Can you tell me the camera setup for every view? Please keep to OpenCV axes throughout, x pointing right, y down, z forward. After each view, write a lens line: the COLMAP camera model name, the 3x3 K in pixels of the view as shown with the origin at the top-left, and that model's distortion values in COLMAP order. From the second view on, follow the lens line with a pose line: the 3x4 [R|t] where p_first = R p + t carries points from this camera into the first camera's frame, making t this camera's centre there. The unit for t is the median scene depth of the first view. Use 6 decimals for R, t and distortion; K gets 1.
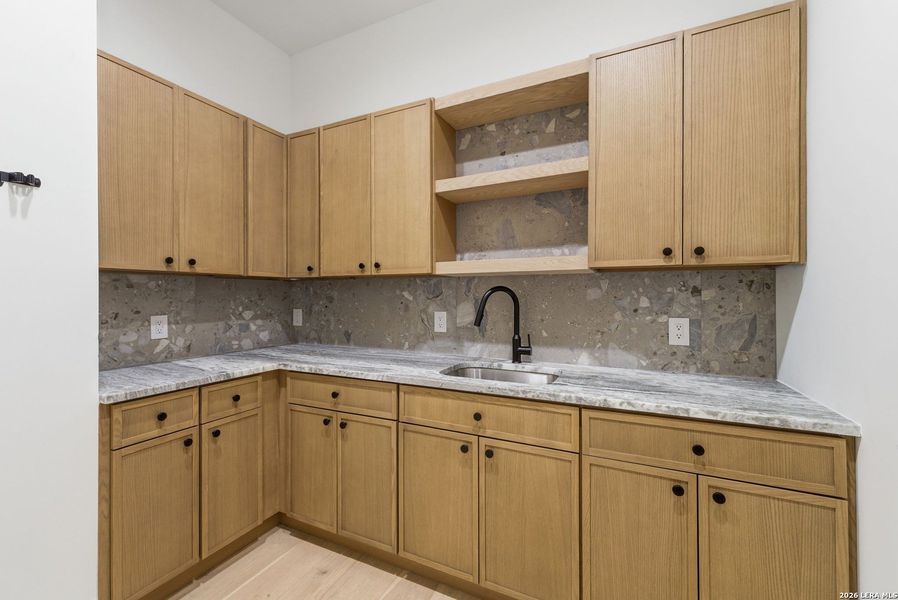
lens RADIAL K [[390.1, 0, 444.7], [0, 390.1, 302.2], [0, 0, 1]] dist [0.007475, -0.000846]
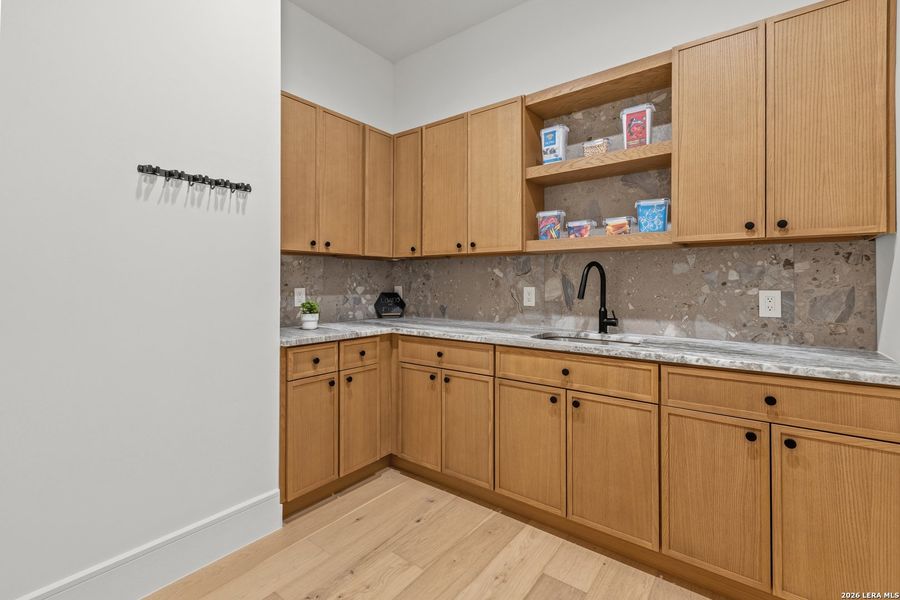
lens RADIAL K [[400.9, 0, 446.1], [0, 400.9, 282.0], [0, 0, 1]] dist [0.002257, -0.001065]
pose [[0.979991, 0.002005, -0.199032, -0.022885], [-0.004342, 0.999927, -0.011306, 0.035047], [0.198994, 0.011944, 0.979928, -0.204935]]
